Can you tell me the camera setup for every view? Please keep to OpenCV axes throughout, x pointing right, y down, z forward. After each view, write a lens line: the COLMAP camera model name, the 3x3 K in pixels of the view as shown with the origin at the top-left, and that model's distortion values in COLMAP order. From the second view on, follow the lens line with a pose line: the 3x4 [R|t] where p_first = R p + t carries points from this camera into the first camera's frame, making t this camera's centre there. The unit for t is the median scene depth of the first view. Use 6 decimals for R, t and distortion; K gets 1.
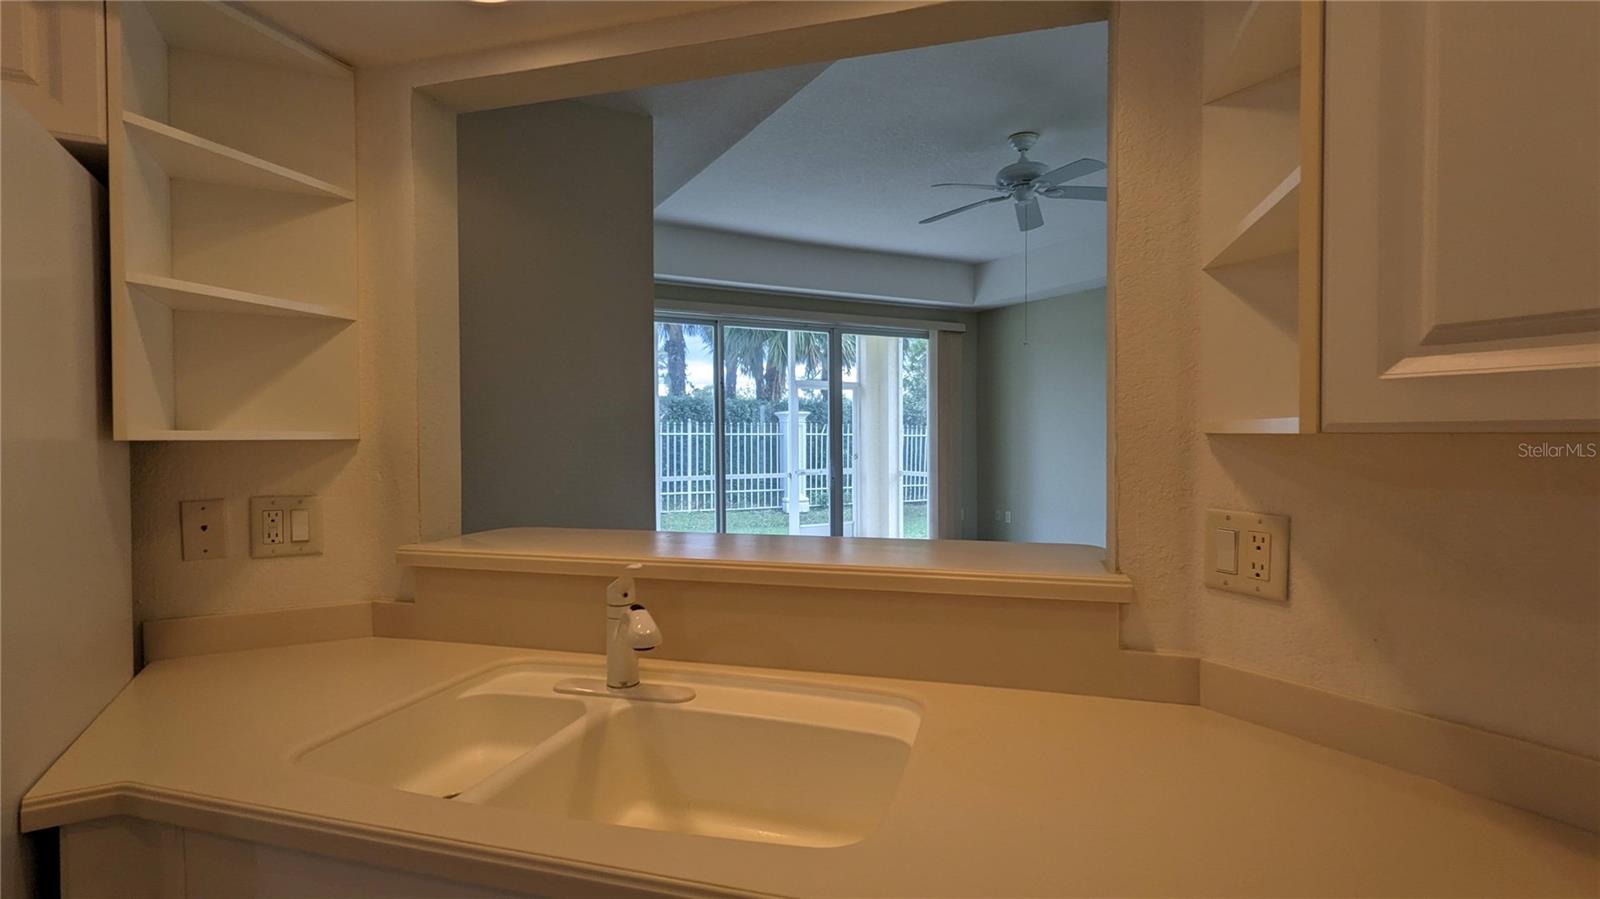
lens RADIAL K [[779.2, 0, 797.9], [0, 779.2, 449.5], [0, 0, 1]] dist [0.014460, 0.000700]
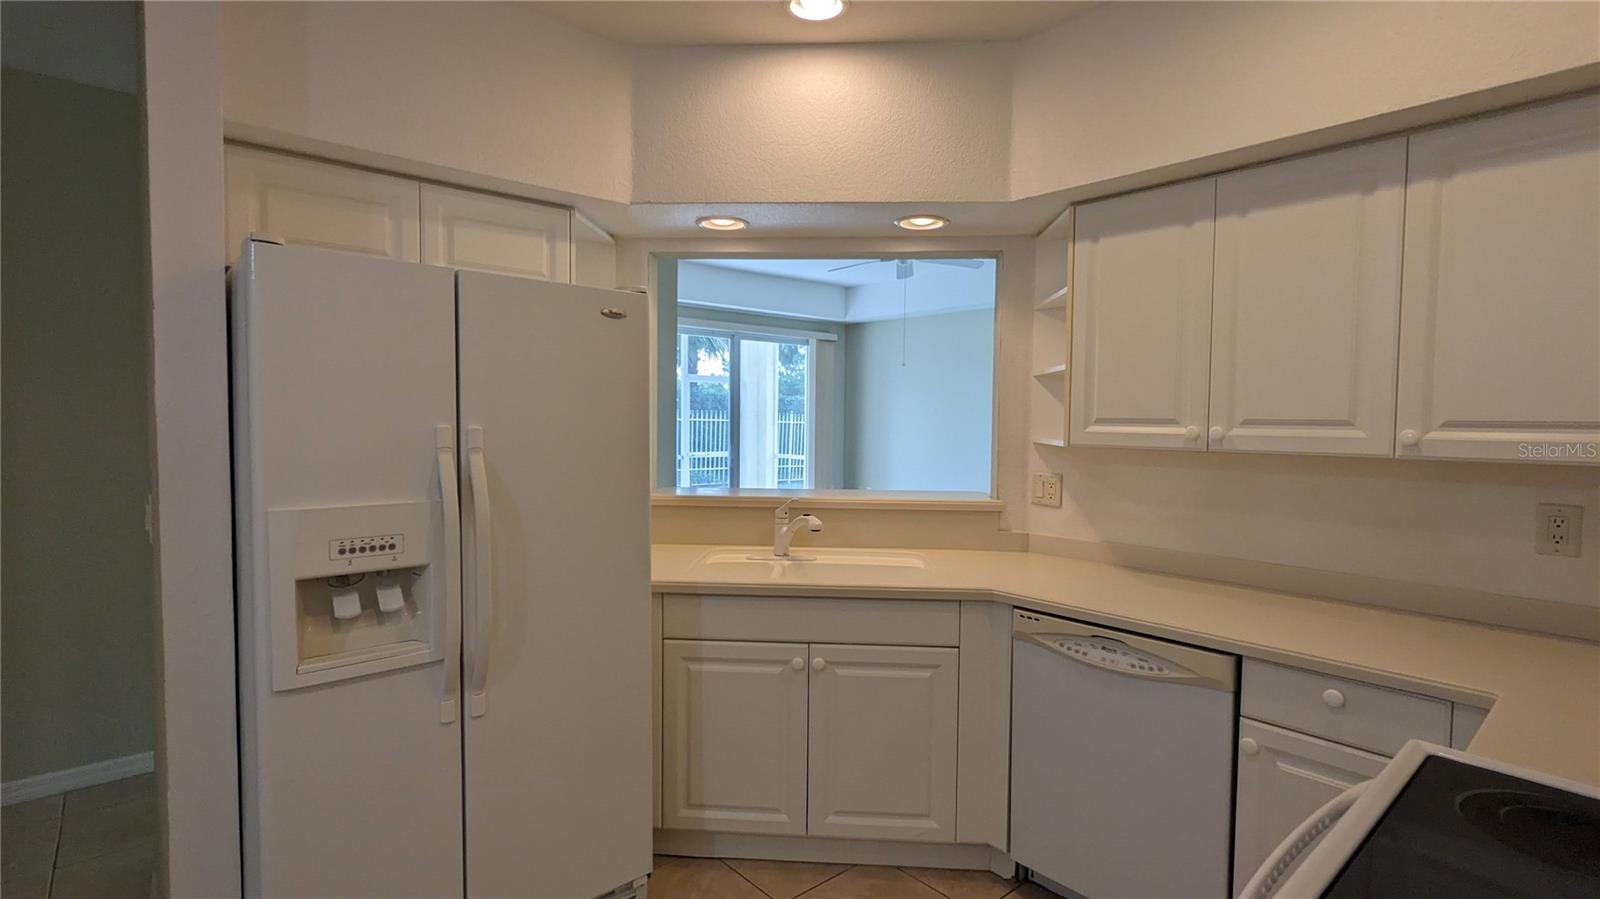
lens RADIAL K [[779.2, 0, 804.5], [0, 779.2, 444.5], [0, 0, 1]] dist [0.014460, 0.000700]
pose [[0.974278, 0.009707, 0.225138, -0.212124], [-0.013499, 0.999792, 0.015308, -0.011825], [-0.224943, -0.017954, 0.974207, -0.357025]]
